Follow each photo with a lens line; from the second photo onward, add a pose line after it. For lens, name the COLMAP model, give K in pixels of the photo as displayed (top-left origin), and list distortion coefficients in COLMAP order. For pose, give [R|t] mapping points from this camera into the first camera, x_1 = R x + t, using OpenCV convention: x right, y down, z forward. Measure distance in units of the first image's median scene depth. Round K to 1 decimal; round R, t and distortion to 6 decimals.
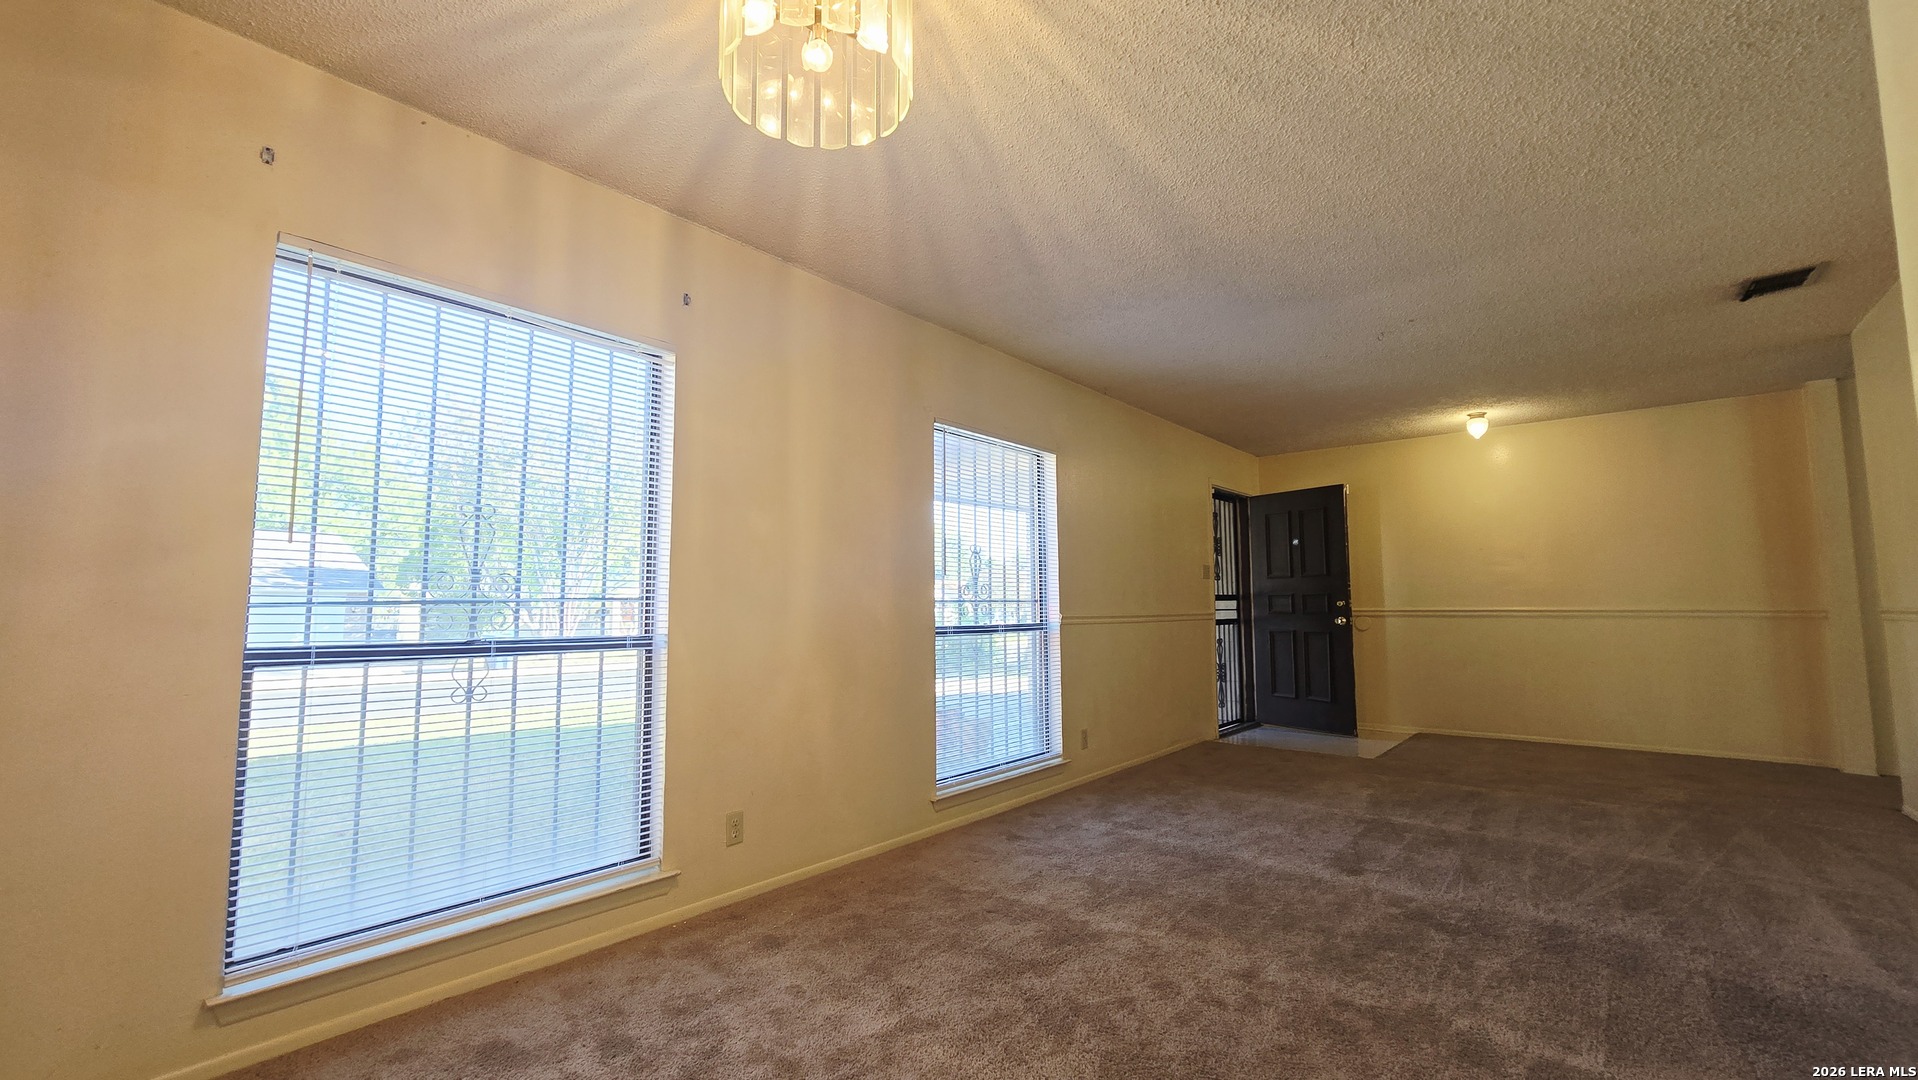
lens RADIAL K [[780.6, 0, 957.6], [0, 780.6, 541.4], [0, 0, 1]] dist [-0.015495, 0.006743]
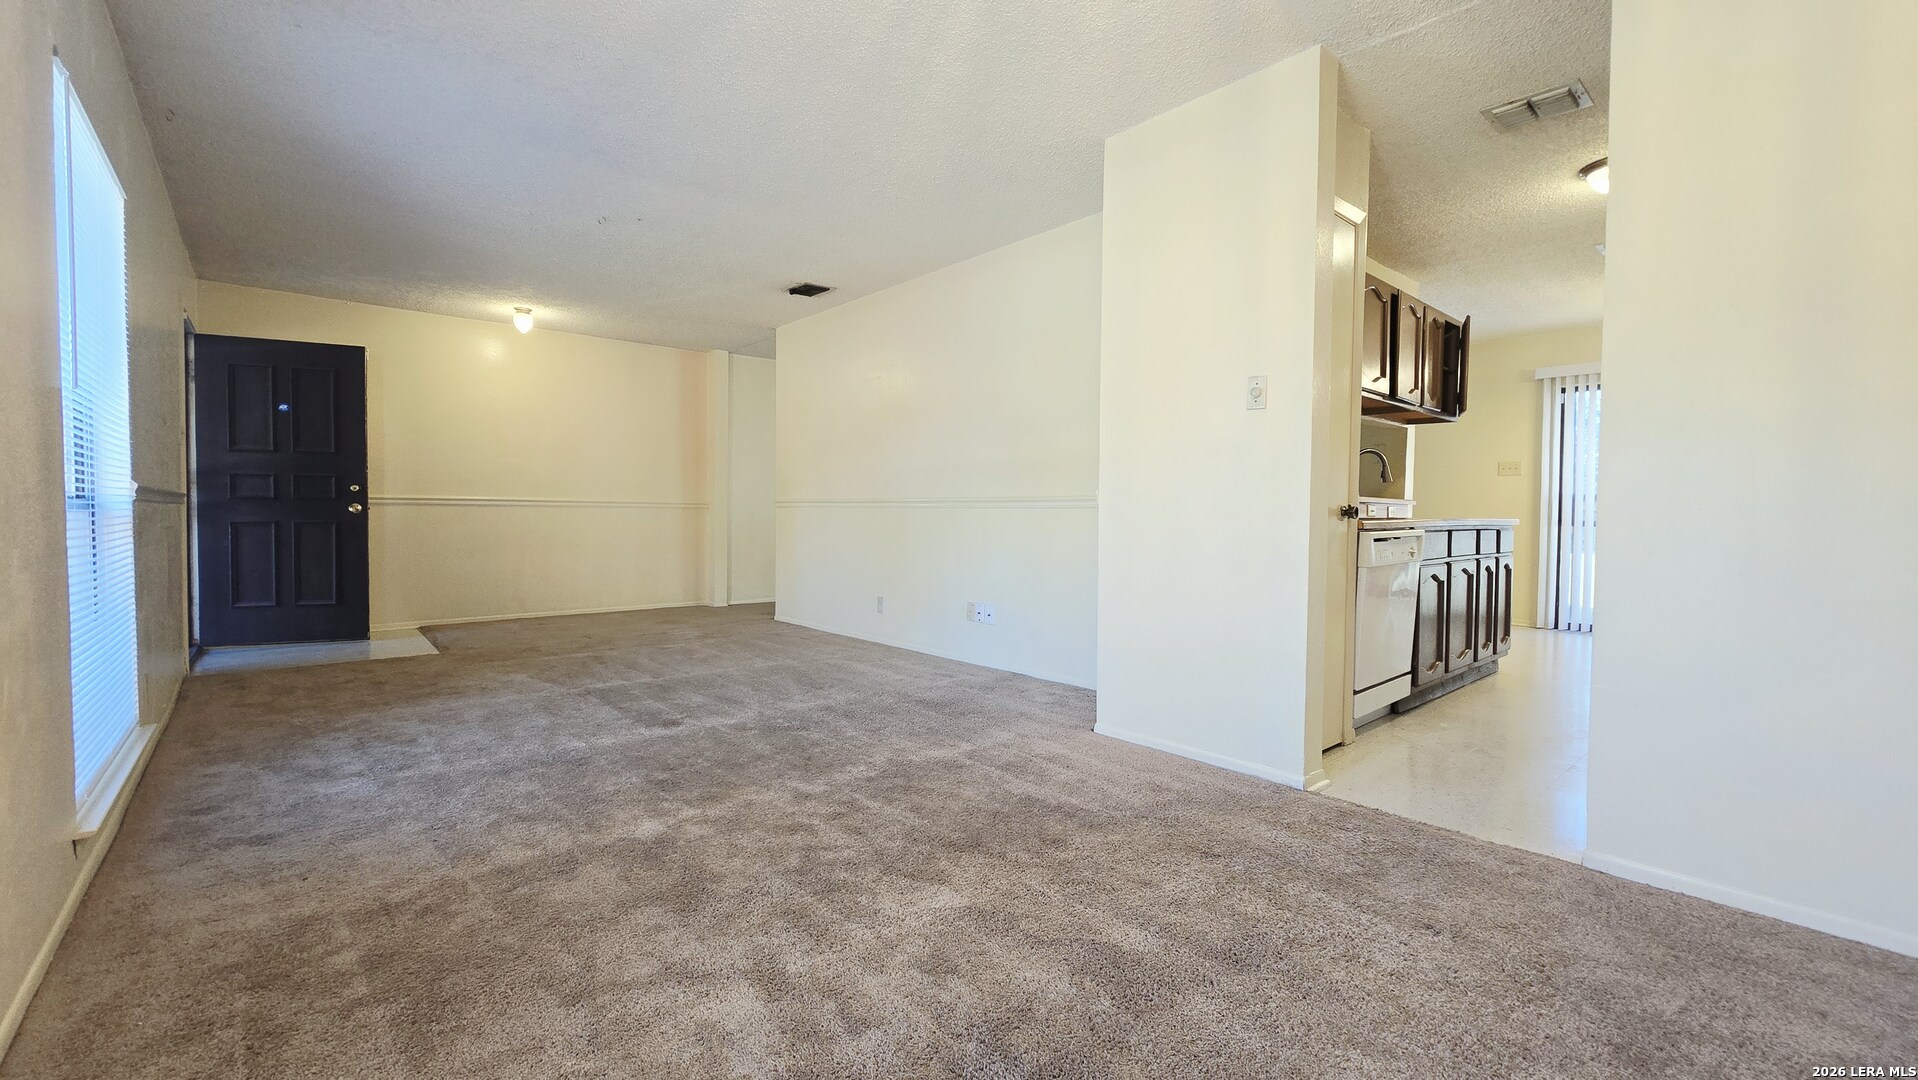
lens RADIAL K [[780.6, 0, 959.5], [0, 780.6, 537.1], [0, 0, 1]] dist [-0.015495, 0.006743]
pose [[0.151355, -0.025473, 0.988151, -0.484126], [-0.092228, 0.994943, 0.039775, 0.076671], [-0.984168, -0.097155, 0.148240, 0.436528]]
